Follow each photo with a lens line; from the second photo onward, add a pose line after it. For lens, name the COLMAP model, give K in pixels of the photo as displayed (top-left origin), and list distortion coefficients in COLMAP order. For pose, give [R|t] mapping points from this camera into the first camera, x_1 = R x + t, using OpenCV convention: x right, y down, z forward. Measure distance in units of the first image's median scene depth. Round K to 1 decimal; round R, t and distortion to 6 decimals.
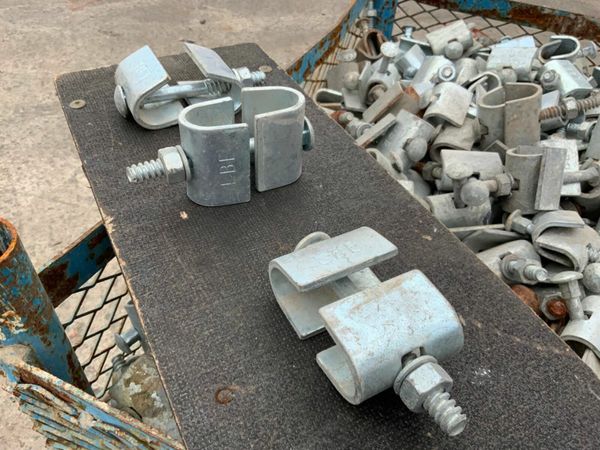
lens RADIAL K [[506.6, 0, 298.4], [0, 506.6, 223.0], [0, 0, 1]] dist [0.054637, -0.113293]
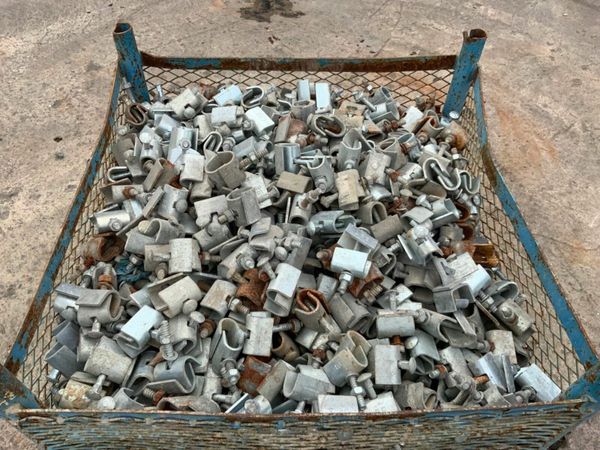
lens RADIAL K [[506.6, 0, 303.7], [0, 506.6, 223.3], [0, 0, 1]] dist [0.054637, -0.113293]
pose [[0.902348, -0.347693, 0.254711, 0.168346], [0.308198, 0.933630, 0.182618, -0.308675], [-0.301301, -0.086284, 0.949617, -0.848399]]
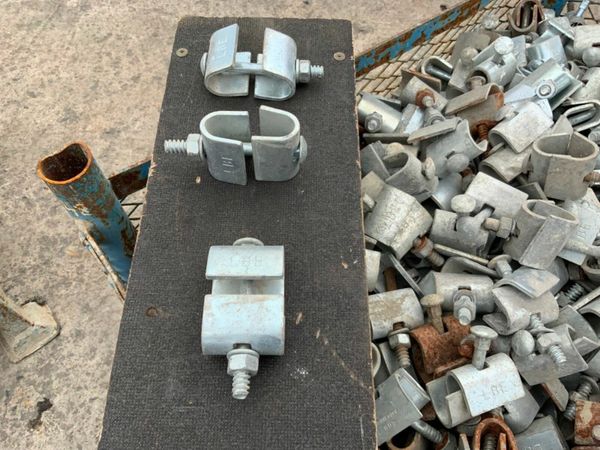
lens RADIAL K [[506.6, 0, 299.8], [0, 506.6, 222.6], [0, 0, 1]] dist [0.054637, -0.113293]
pose [[0.879468, 0.395412, -0.264926, 0.303836], [-0.305143, 0.895592, 0.323731, -0.308170], [0.365273, -0.203871, 0.908302, -0.145094]]
